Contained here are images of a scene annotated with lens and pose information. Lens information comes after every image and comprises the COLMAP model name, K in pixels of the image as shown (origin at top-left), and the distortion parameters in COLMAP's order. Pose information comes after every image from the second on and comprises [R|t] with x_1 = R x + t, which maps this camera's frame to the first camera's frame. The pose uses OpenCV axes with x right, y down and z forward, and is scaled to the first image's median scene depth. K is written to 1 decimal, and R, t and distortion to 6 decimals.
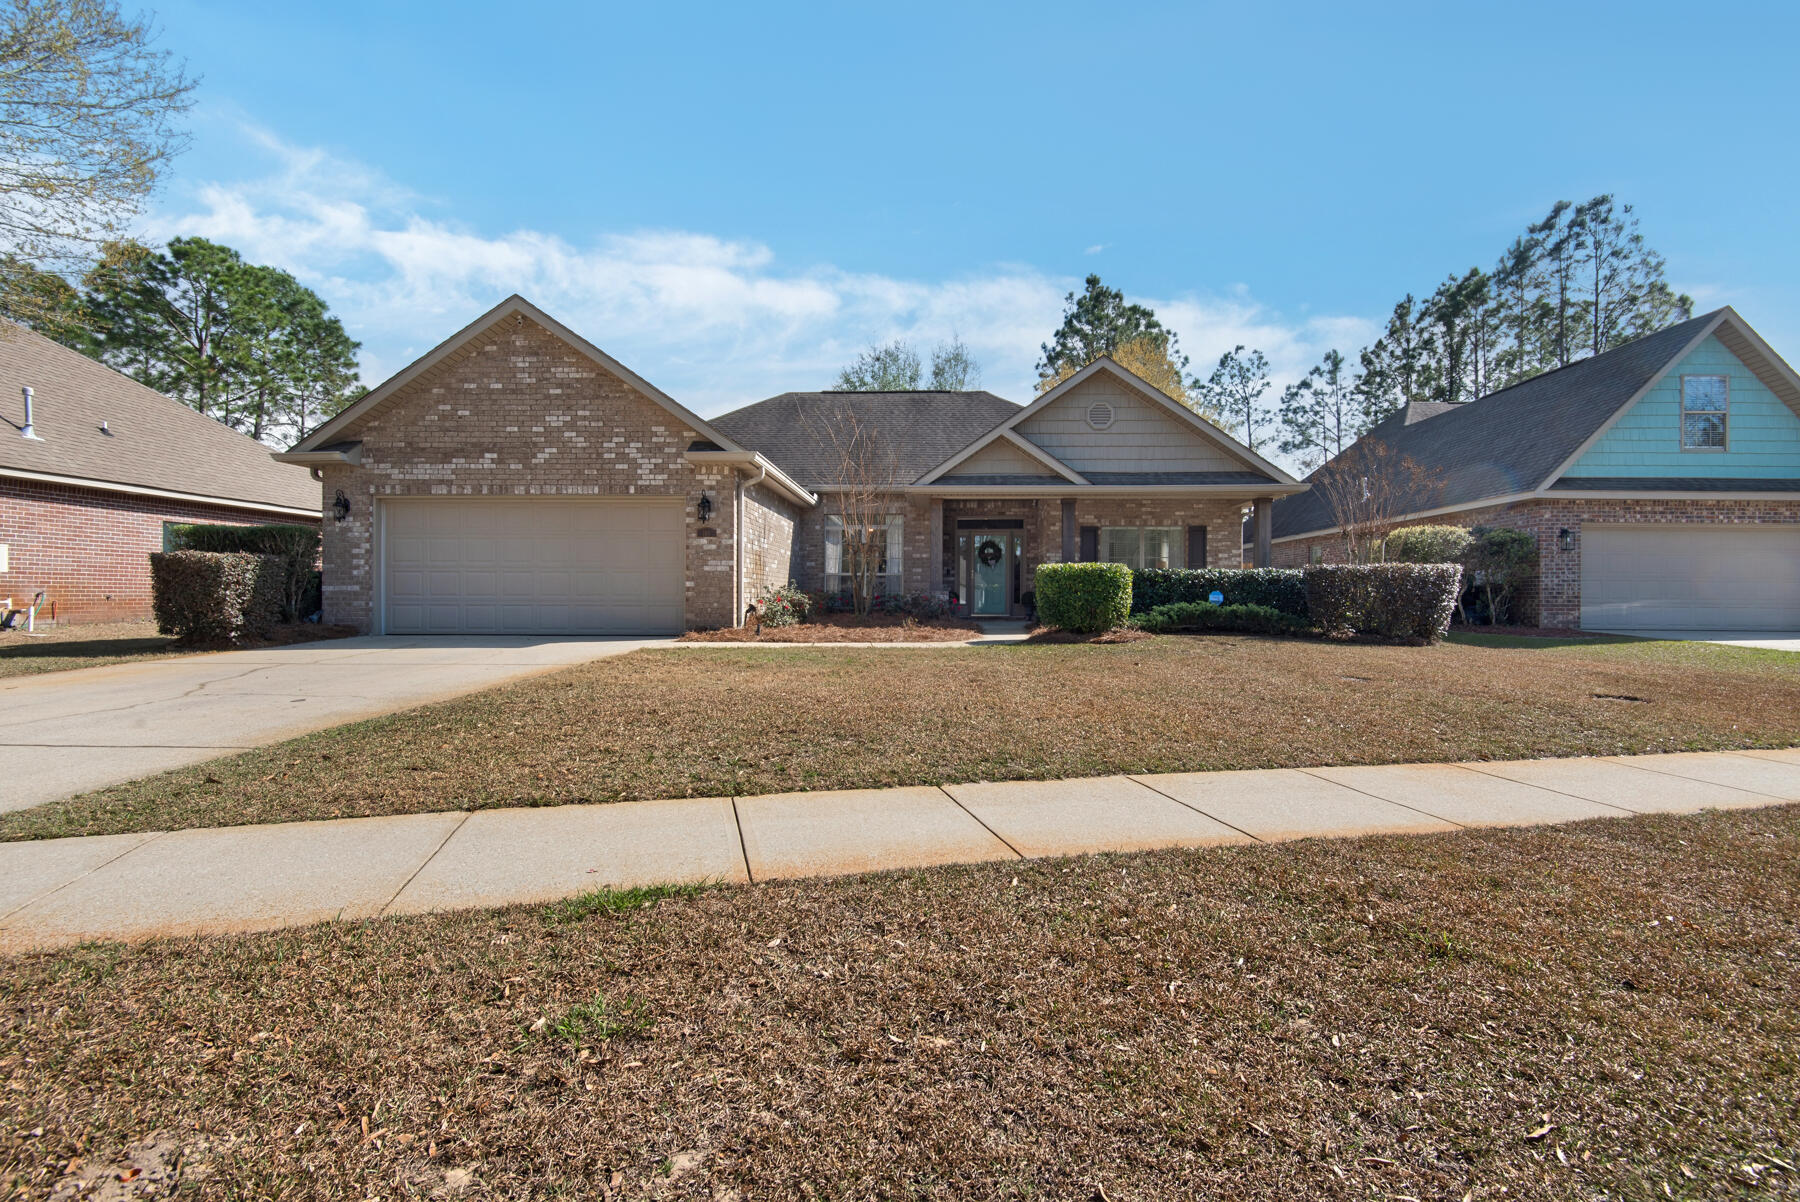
lens RADIAL K [[801.3, 0, 900.0], [0, 801.3, 601.0], [0, 0, 1]] dist [0.027703, -0.022529]
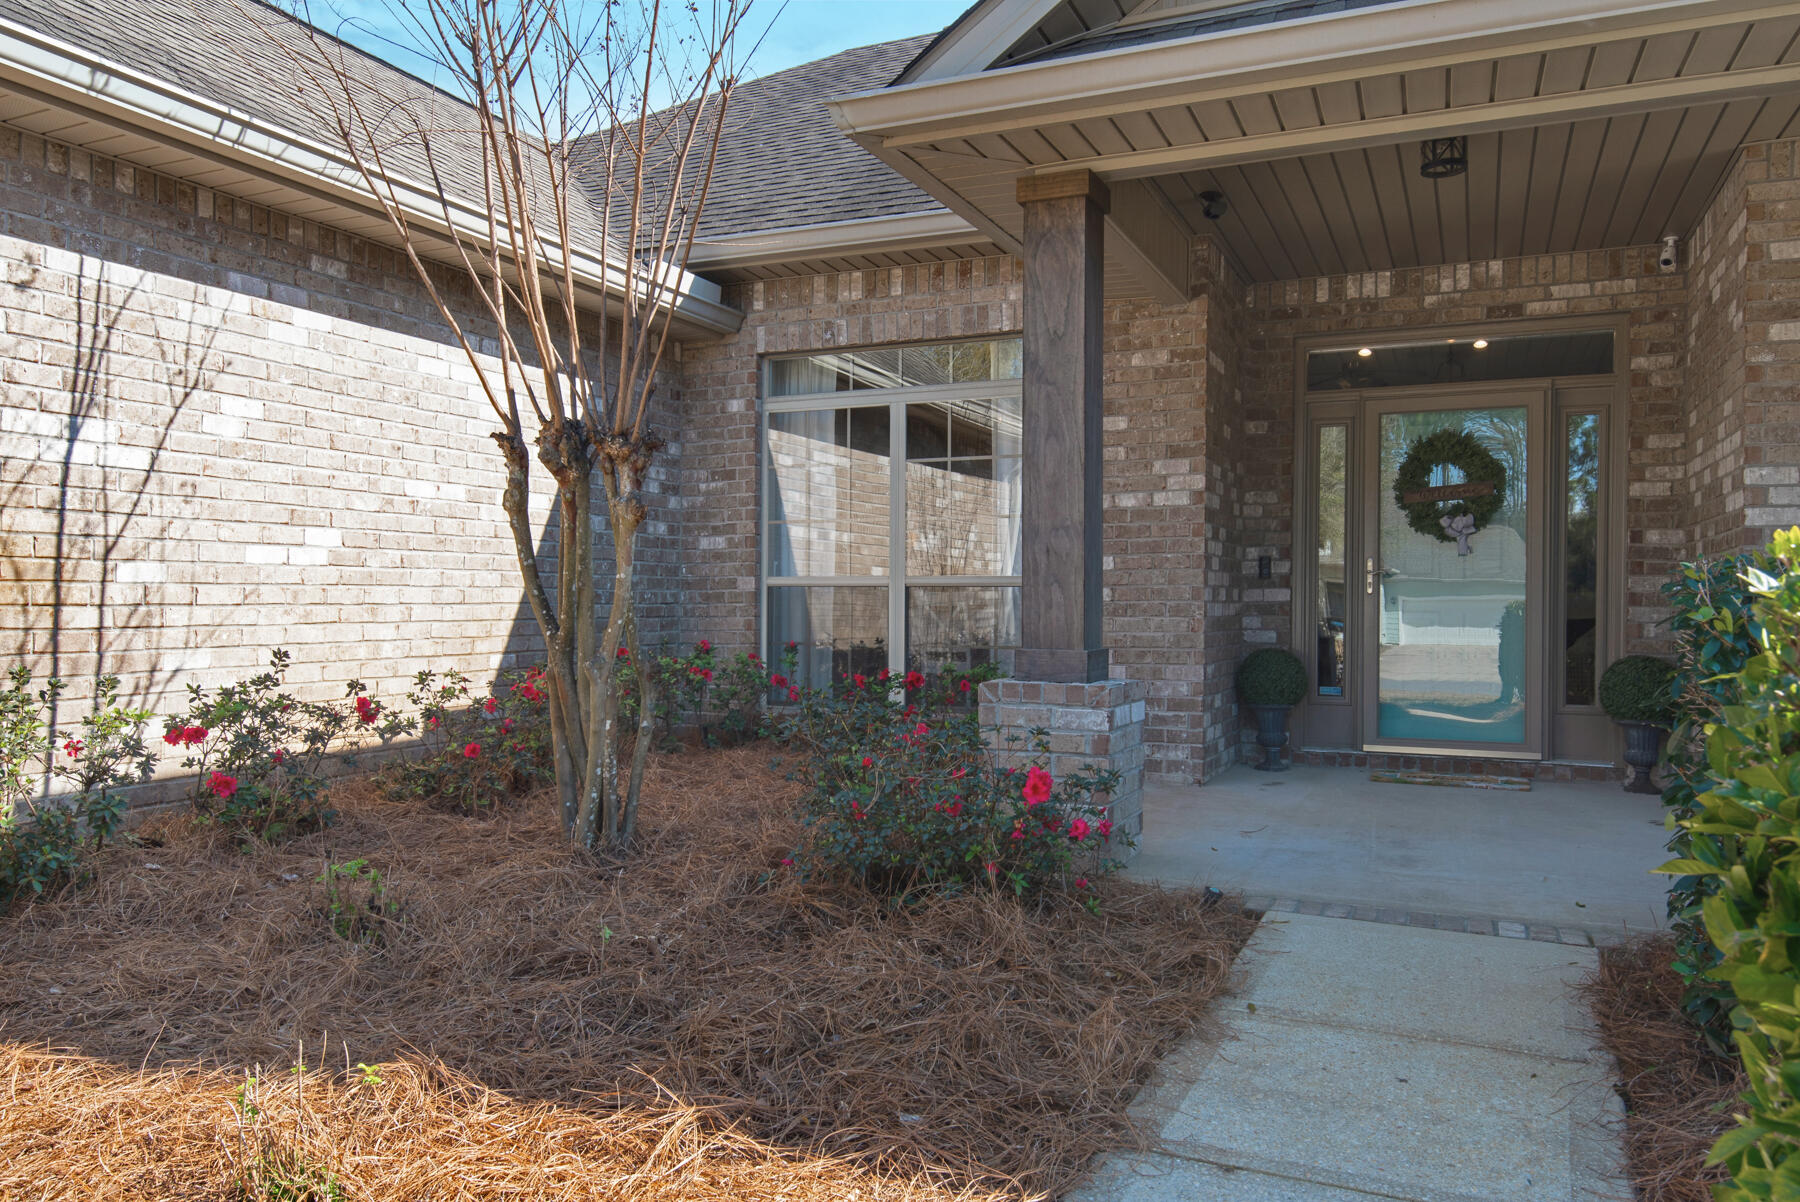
lens RADIAL K [[1292.7, 0, 900.0], [0, 1292.7, 601.0], [0, 0, 1]] dist [0.012448, -0.005434]
pose [[0.932280, 0.002953, -0.361725, 0.124292], [-0.003536, 0.999993, -0.000950, -0.031895], [0.361720, 0.002165, 0.932284, 0.739782]]
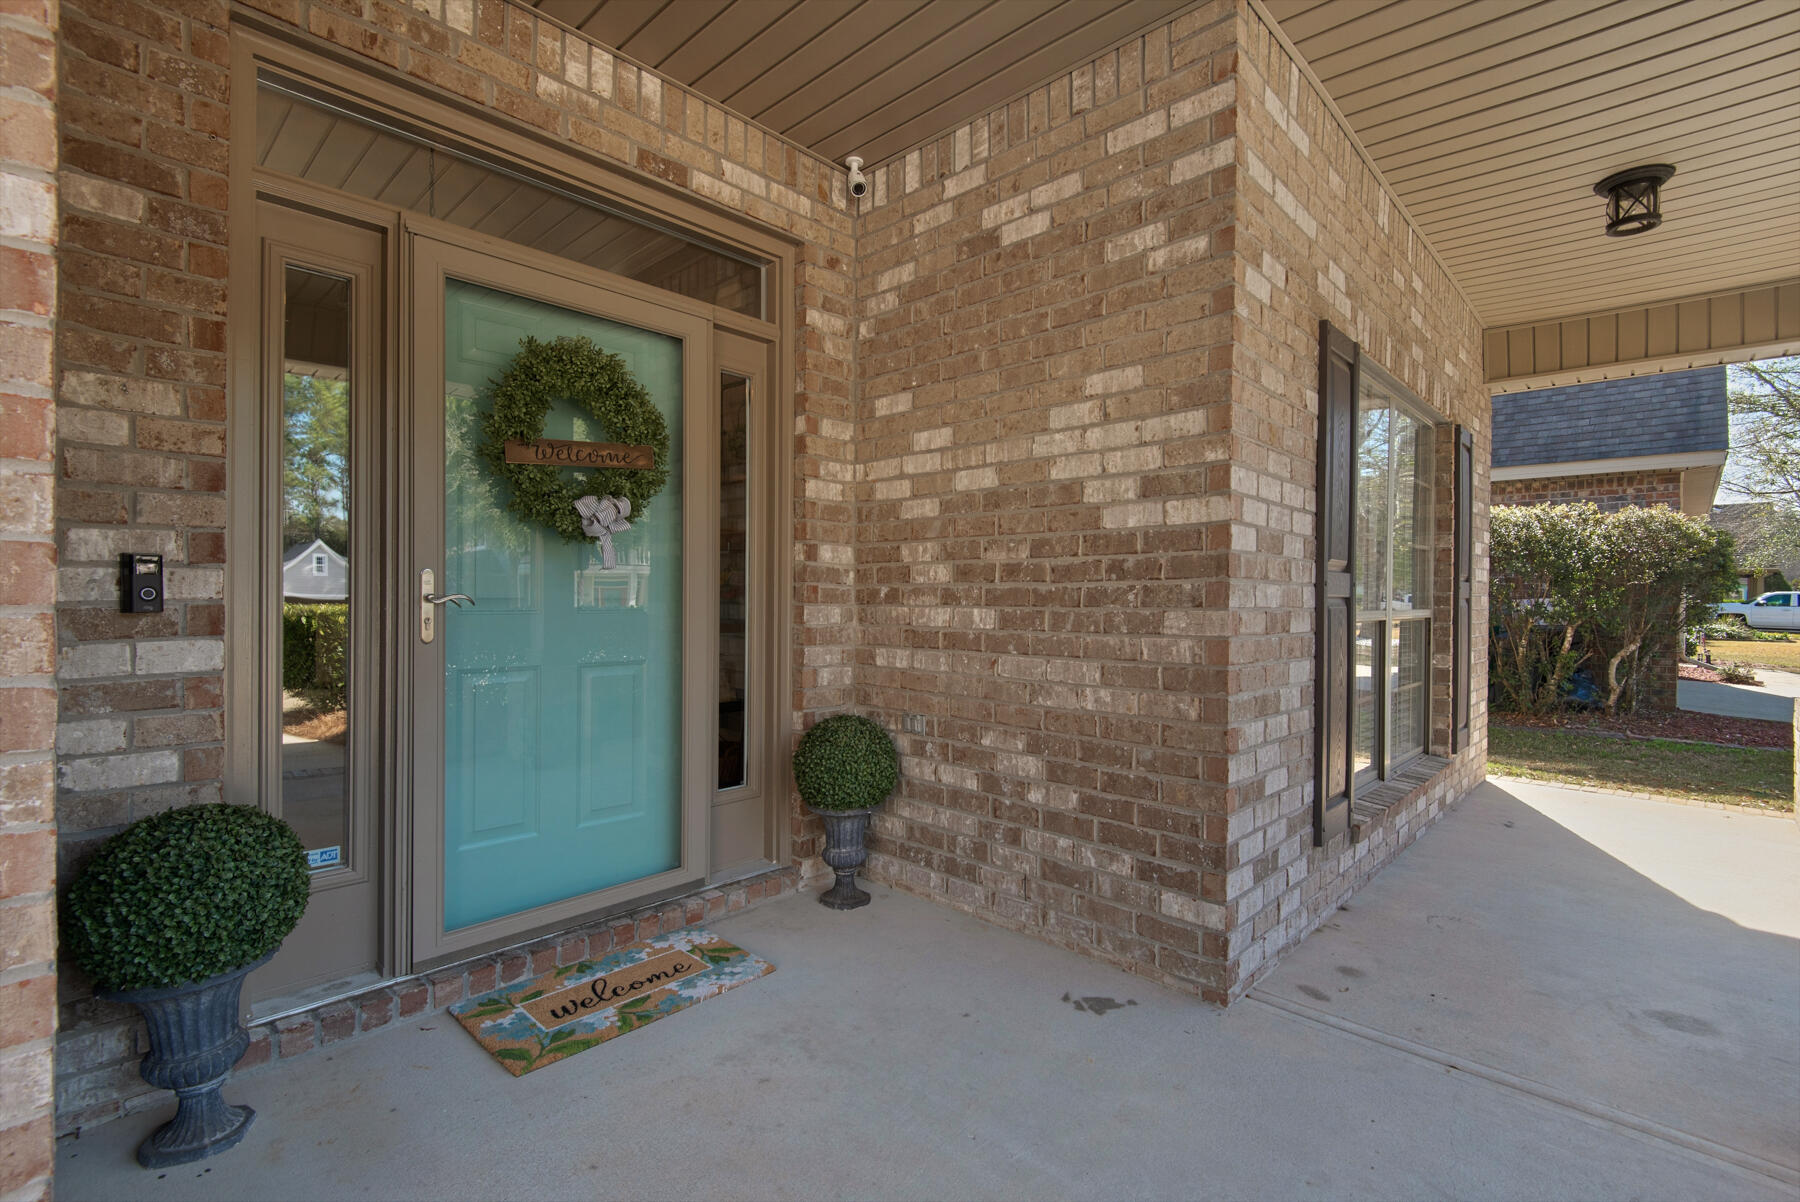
lens RADIAL K [[801.3, 0, 900.0], [0, 801.3, 601.0], [0, 0, 1]] dist [0.027703, -0.022529]
pose [[0.653517, -0.004002, 0.756901, 0.059462], [-0.007611, 0.999901, 0.011858, -0.045437], [-0.756874, -0.013510, 0.653421, 1.093029]]
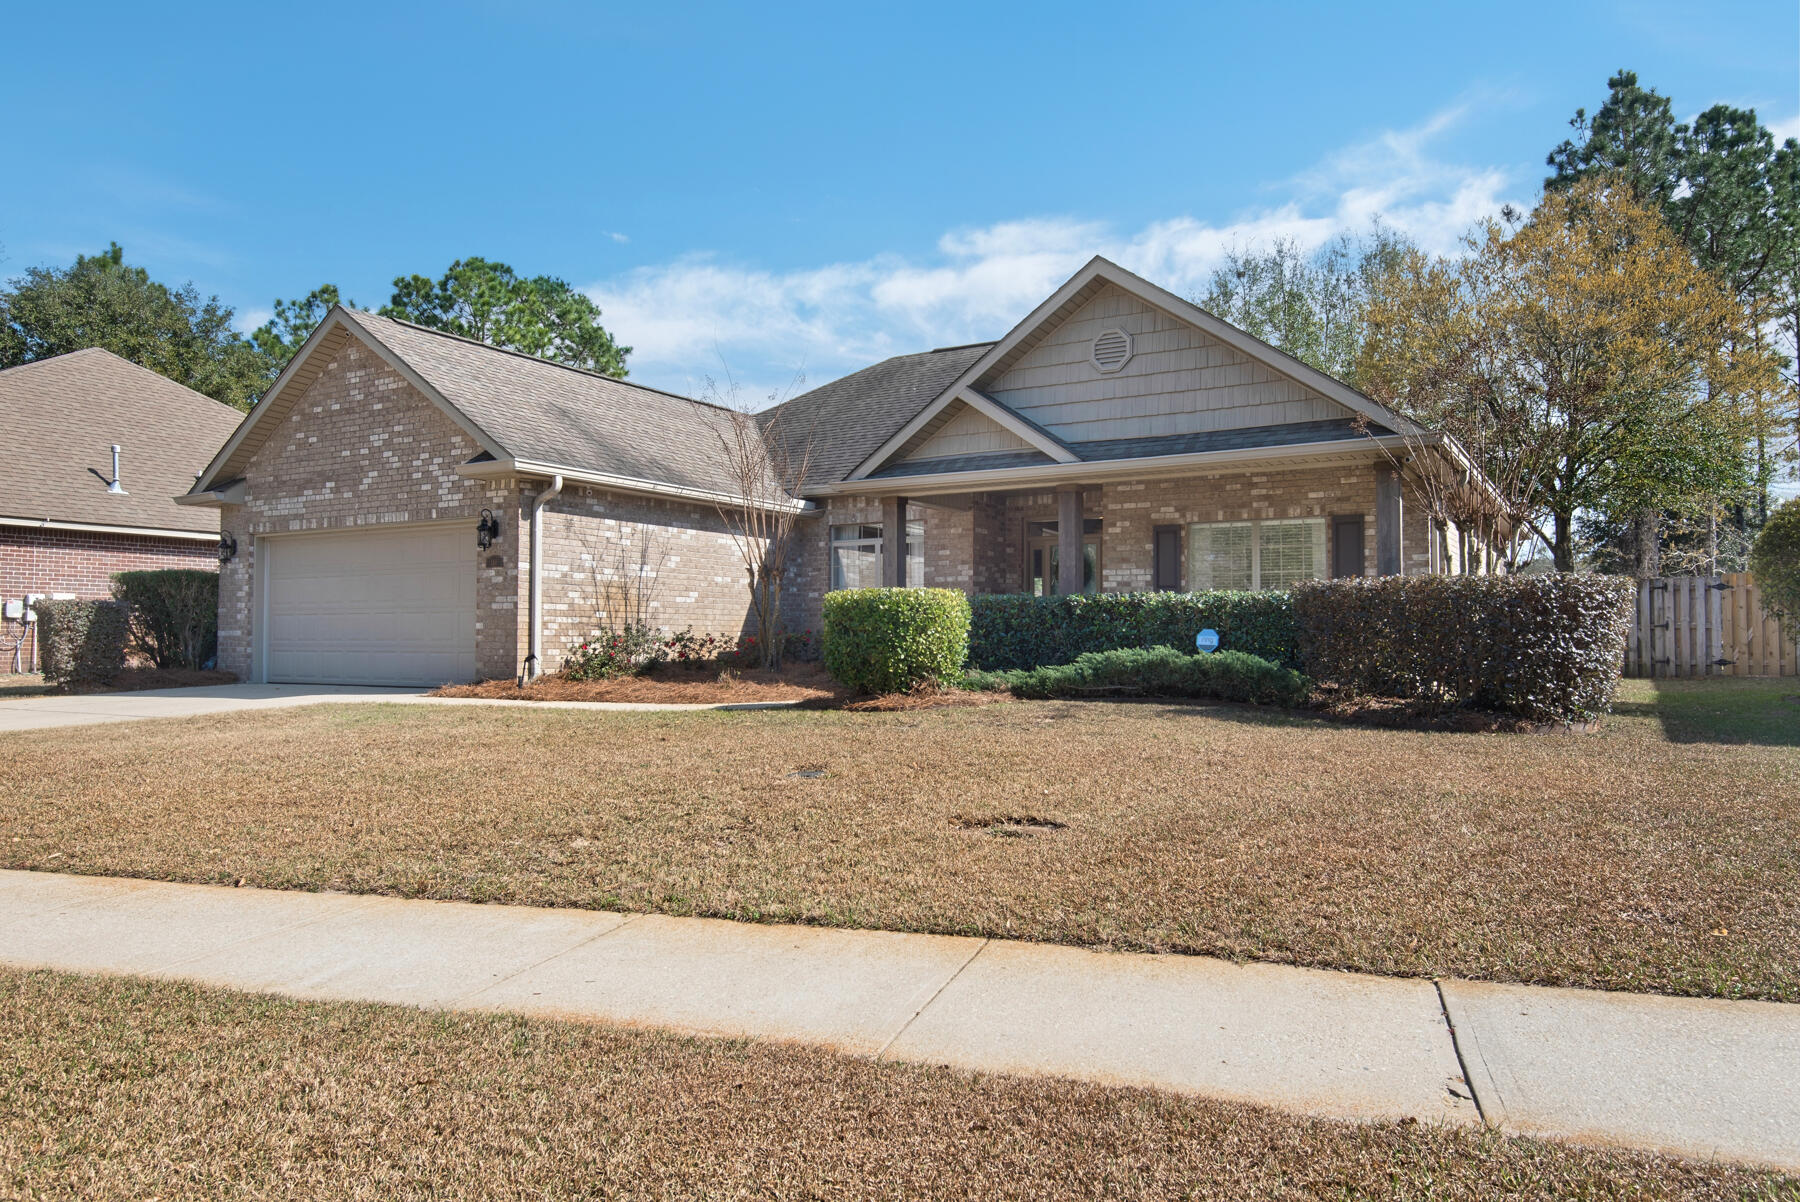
lens RADIAL K [[1168.3, 0, 900.0], [0, 1168.3, 601.0], [0, 0, 1]] dist [0.009588, -0.001233]
pose [[0.880995, -0.018369, -0.472769, 0.545765], [0.000773, 0.999301, -0.037387, -0.001167], [0.473125, 0.032572, 0.880393, 0.127902]]
